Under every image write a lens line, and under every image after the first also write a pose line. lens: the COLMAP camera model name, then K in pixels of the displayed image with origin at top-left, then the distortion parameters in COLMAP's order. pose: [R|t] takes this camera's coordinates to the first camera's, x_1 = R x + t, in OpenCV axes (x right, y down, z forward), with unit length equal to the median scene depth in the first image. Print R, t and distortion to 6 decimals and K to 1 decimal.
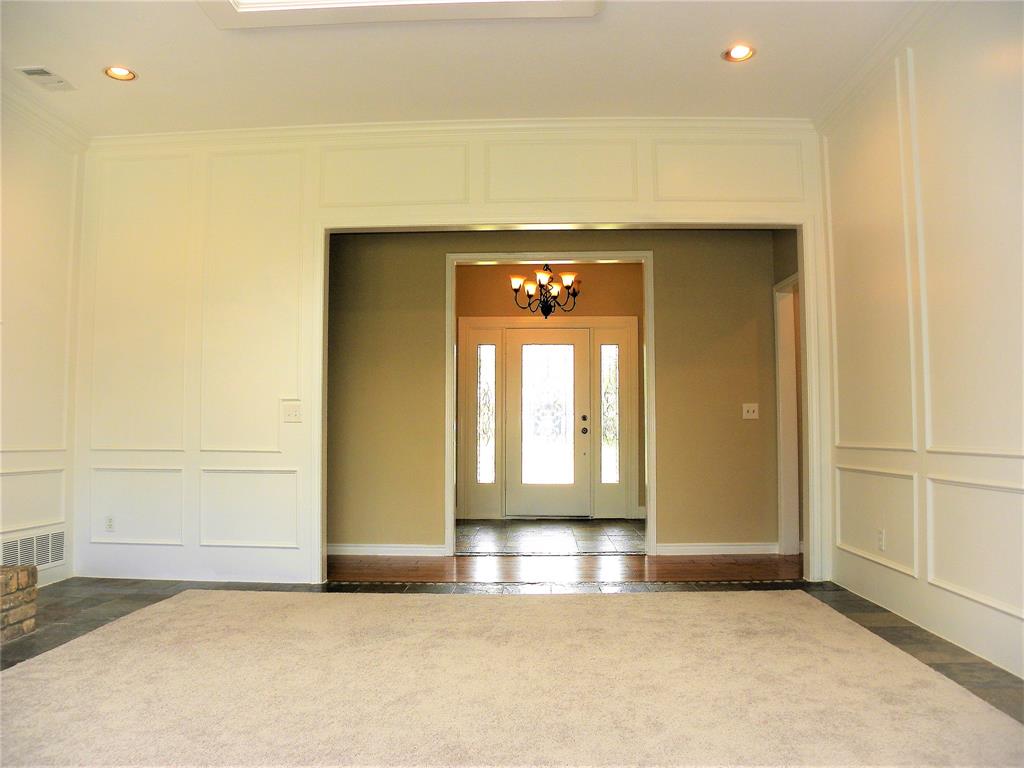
lens RADIAL K [[775.4, 0, 512.0], [0, 775.4, 384.0], [0, 0, 1]] dist [-0.148059, 0.090041]
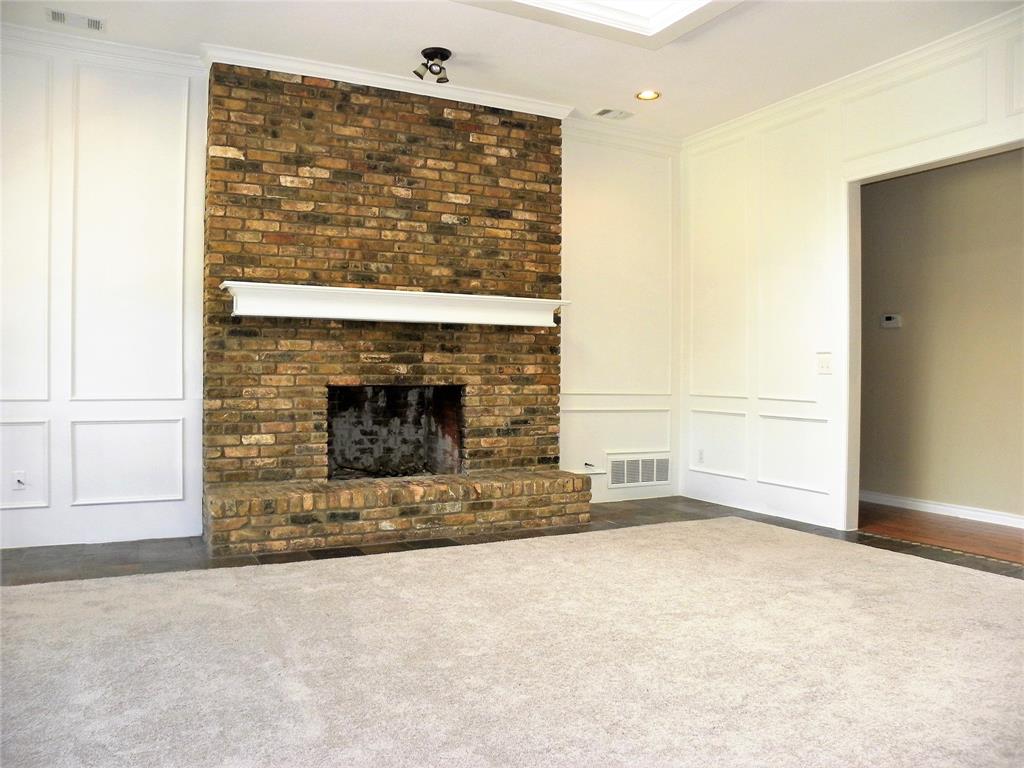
lens RADIAL K [[775.4, 0, 512.0], [0, 775.4, 384.0], [0, 0, 1]] dist [-0.148059, 0.090041]
pose [[0.503326, 0.020879, -0.863844, 0.414186], [0.040127, 0.998065, 0.047504, -0.003184], [0.863164, -0.058574, 0.501515, 0.113171]]
